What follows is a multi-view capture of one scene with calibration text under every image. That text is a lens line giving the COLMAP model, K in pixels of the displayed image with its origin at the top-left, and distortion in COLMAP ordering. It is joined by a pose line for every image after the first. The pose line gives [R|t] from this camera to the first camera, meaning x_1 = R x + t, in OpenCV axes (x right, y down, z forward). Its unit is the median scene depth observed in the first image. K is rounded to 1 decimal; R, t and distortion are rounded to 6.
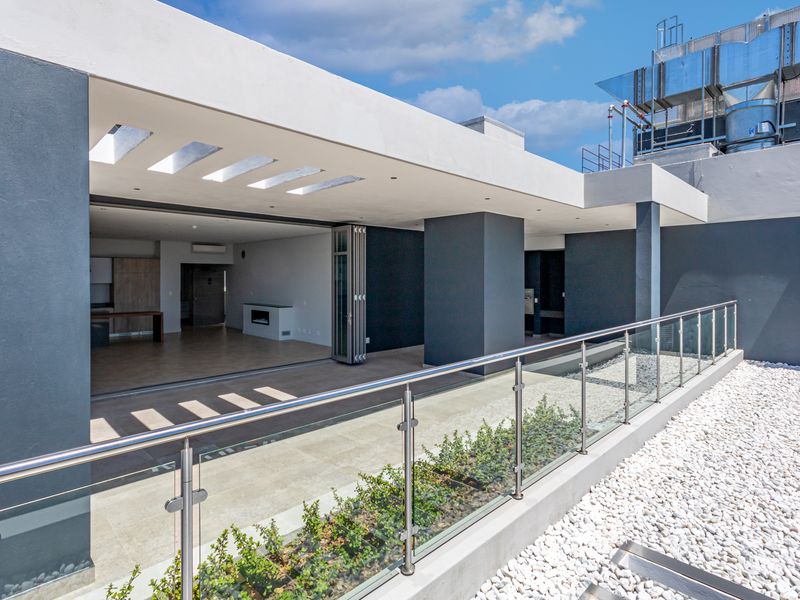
lens RADIAL K [[452.2, 0, 397.1], [0, 452.2, 275.2], [0, 0, 1]] dist [0.001679, 0.003960]
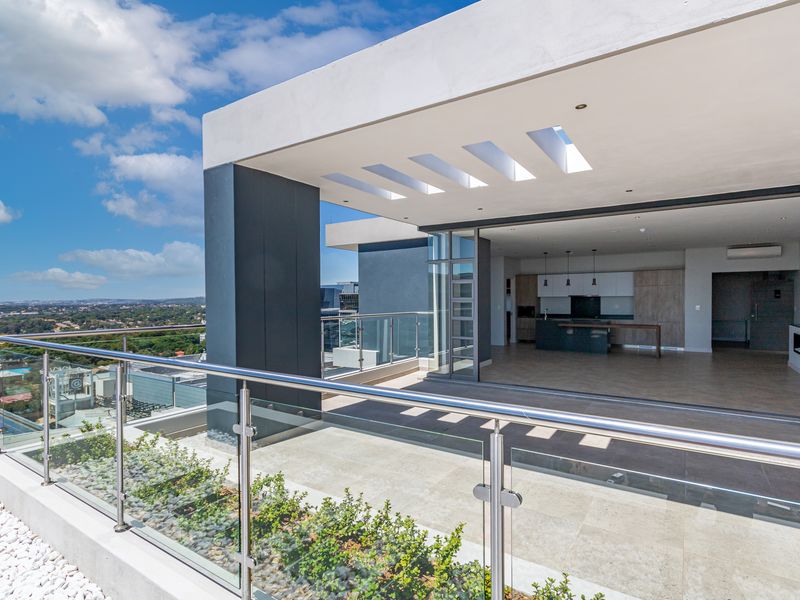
lens RADIAL K [[435.5, 0, 399.1], [0, 435.5, 284.1], [0, 0, 1]] dist [0.004649, 0.001188]
pose [[0.178792, -0.037450, -0.983174, 0.239296], [0.009303, 0.999295, -0.036372, 0.020717], [0.983843, -0.002643, 0.179015, 0.279984]]
